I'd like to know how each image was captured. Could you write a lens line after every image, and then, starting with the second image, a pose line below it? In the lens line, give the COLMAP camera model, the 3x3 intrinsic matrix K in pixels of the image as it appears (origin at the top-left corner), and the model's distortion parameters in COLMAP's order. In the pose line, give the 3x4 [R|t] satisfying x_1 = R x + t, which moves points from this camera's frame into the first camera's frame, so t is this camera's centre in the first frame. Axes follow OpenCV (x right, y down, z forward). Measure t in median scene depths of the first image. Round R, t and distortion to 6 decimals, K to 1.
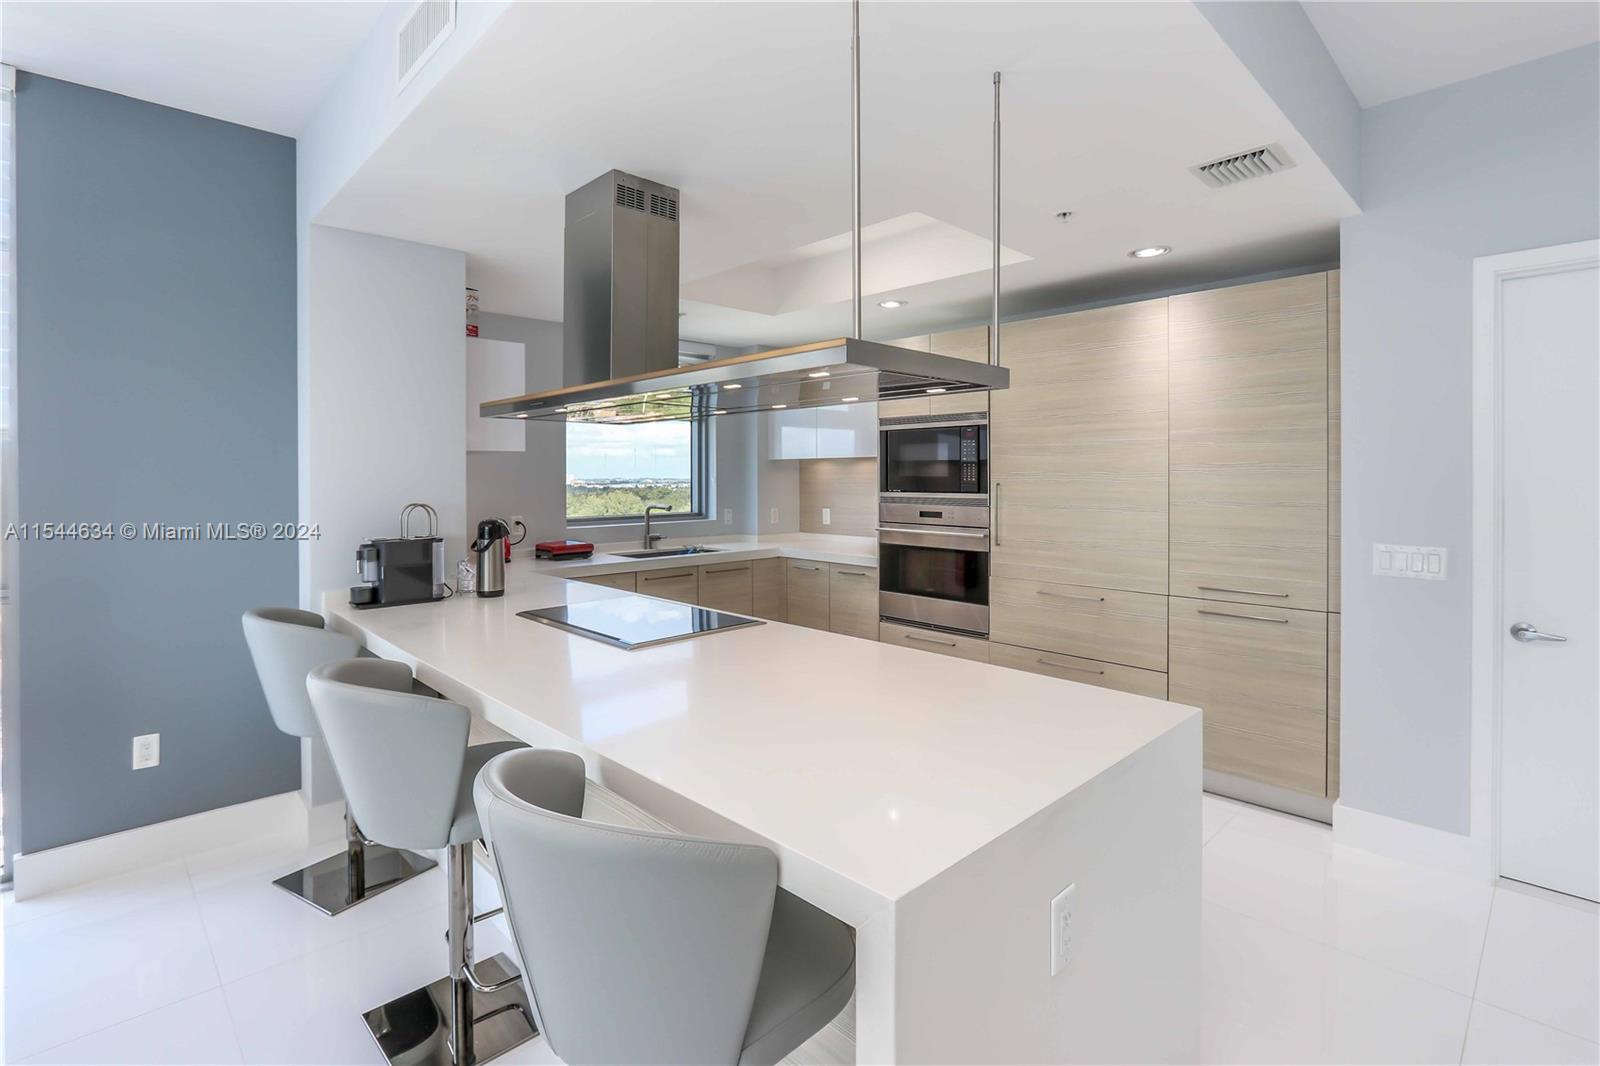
lens RADIAL K [[782.3, 0, 782.2], [0, 782.3, 474.4], [0, 0, 1]] dist [-0.011823, 0.000156]
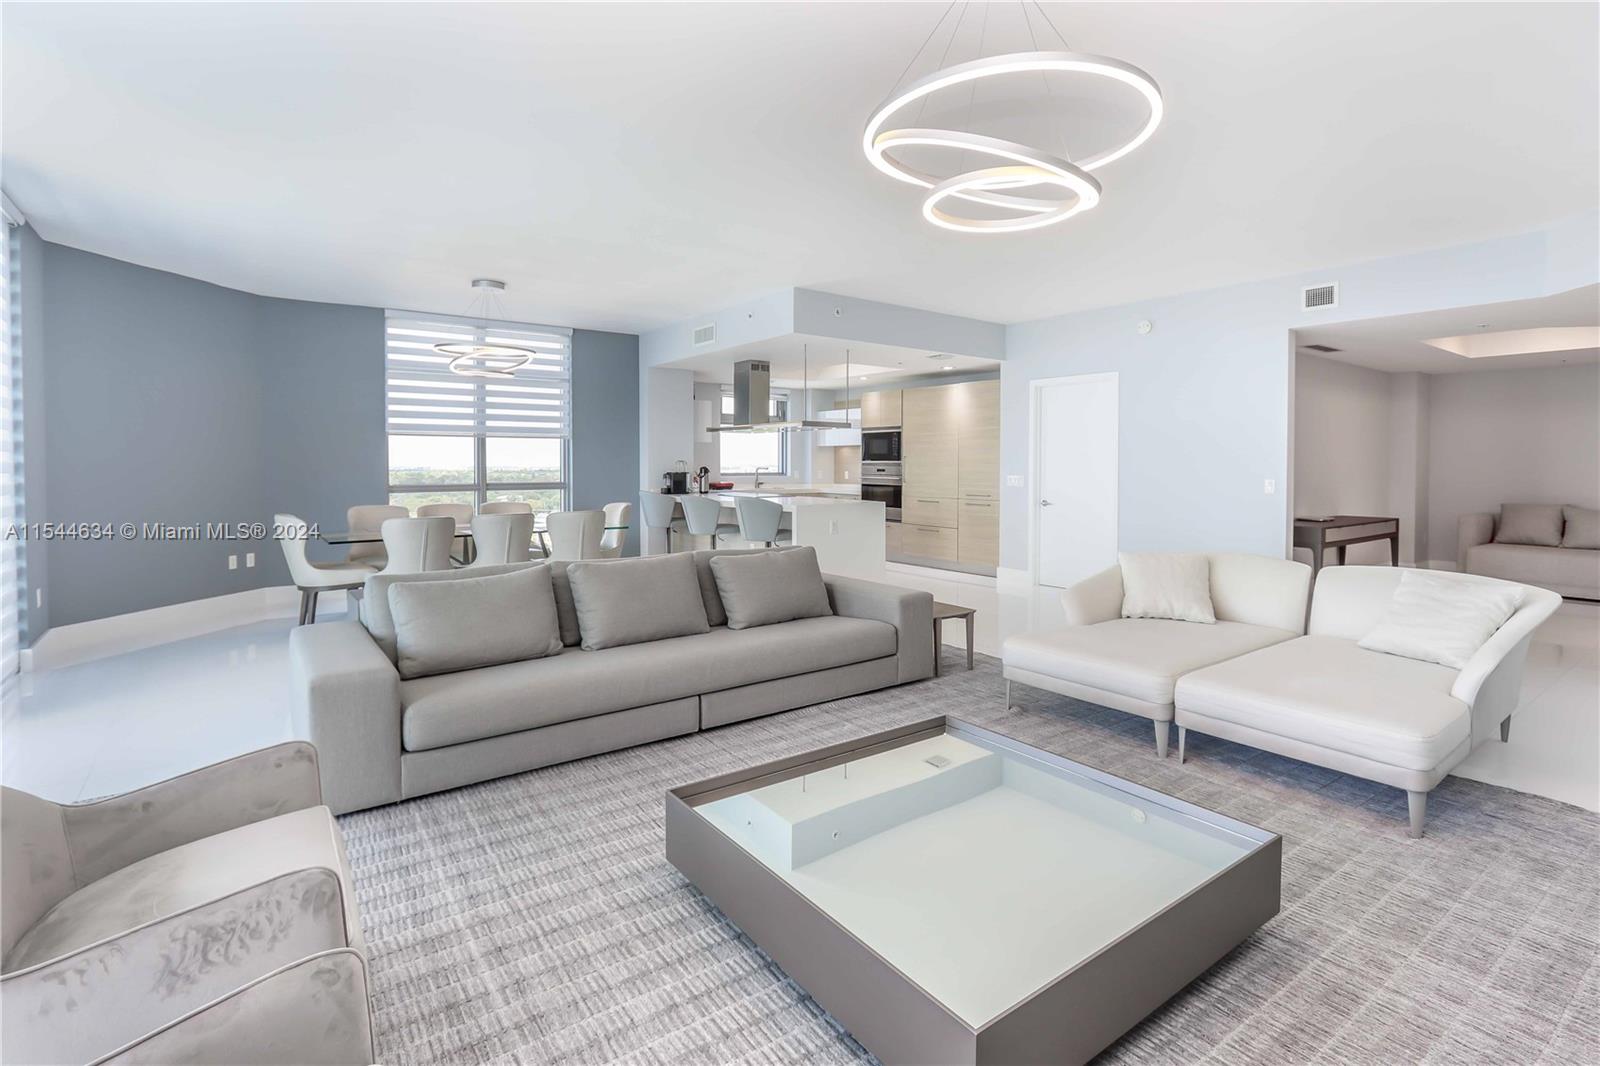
lens RADIAL K [[762.6, 0, 800.2], [0, 762.6, 469.5], [0, 0, 1]] dist [-0.017495, 0.001146]
pose [[0.994654, 0.007405, -0.102994, 0.197129], [-0.006228, 0.999912, 0.011744, 0.026092], [0.103072, -0.011040, 0.994613, -1.311840]]
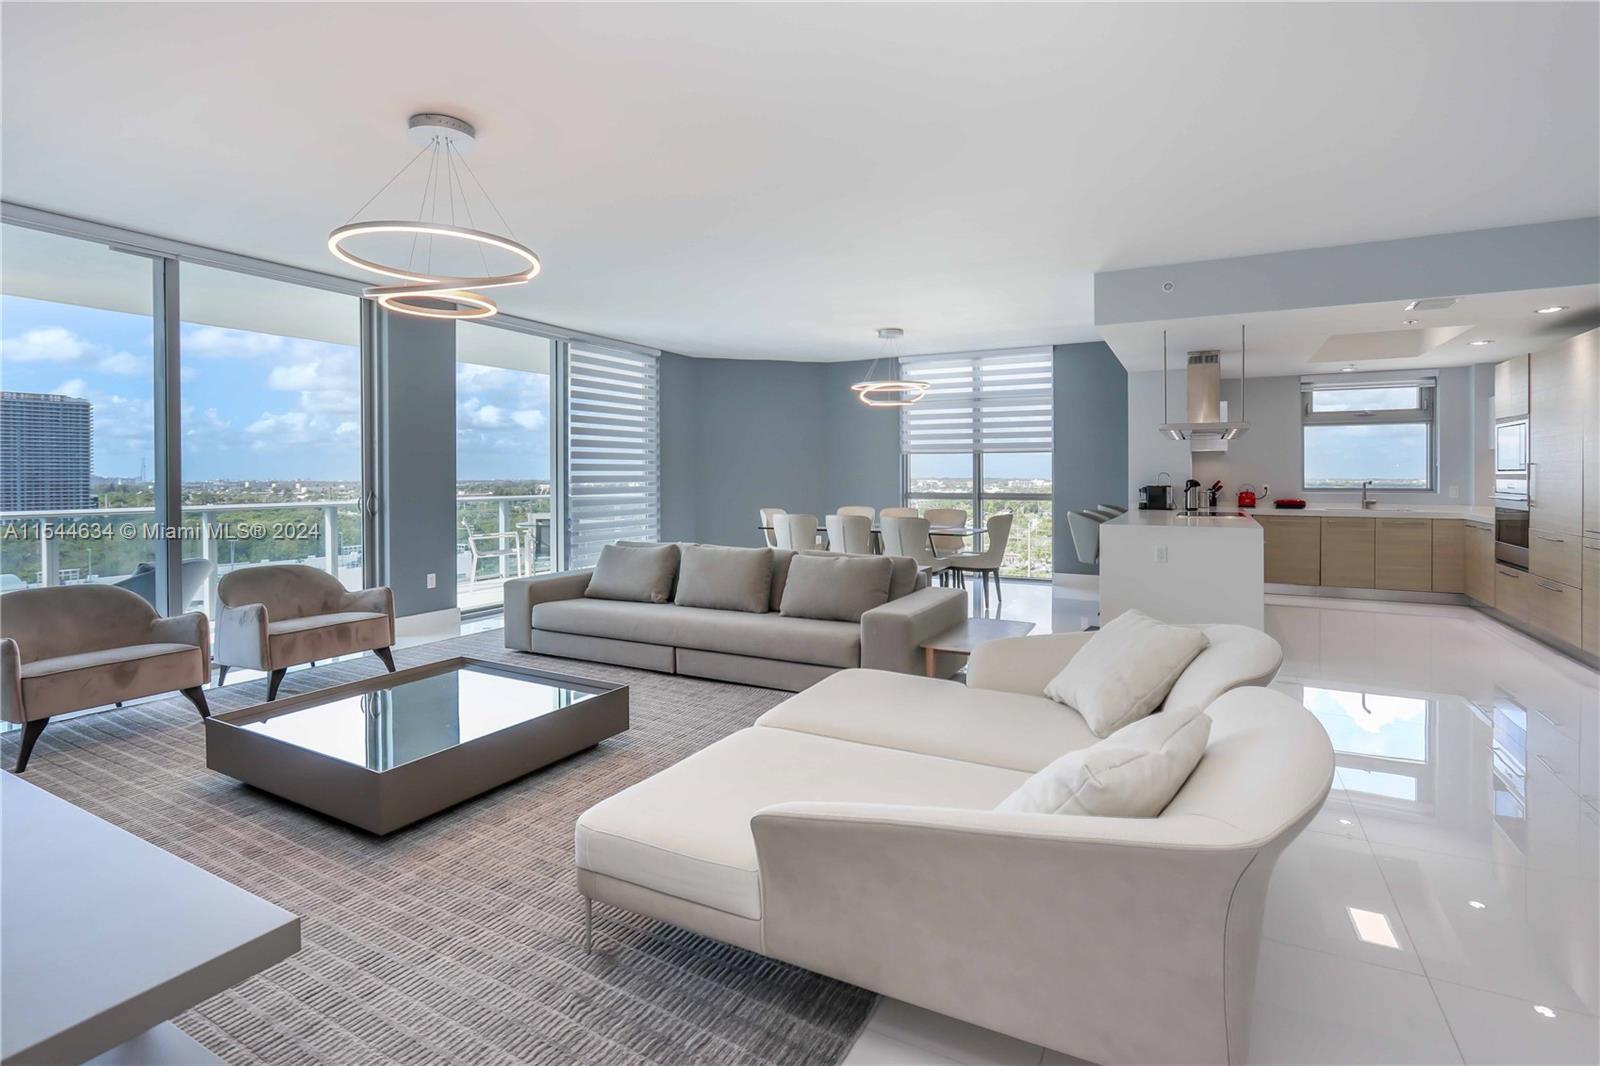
lens RADIAL K [[762.6, 0, 800.2], [0, 762.6, 469.5], [0, 0, 1]] dist [-0.017495, 0.001146]
pose [[0.343552, -0.001860, -0.939132, 1.096305], [0.001951, 0.999997, -0.001267, 0.020945], [0.939132, -0.001397, 0.343554, -0.736913]]
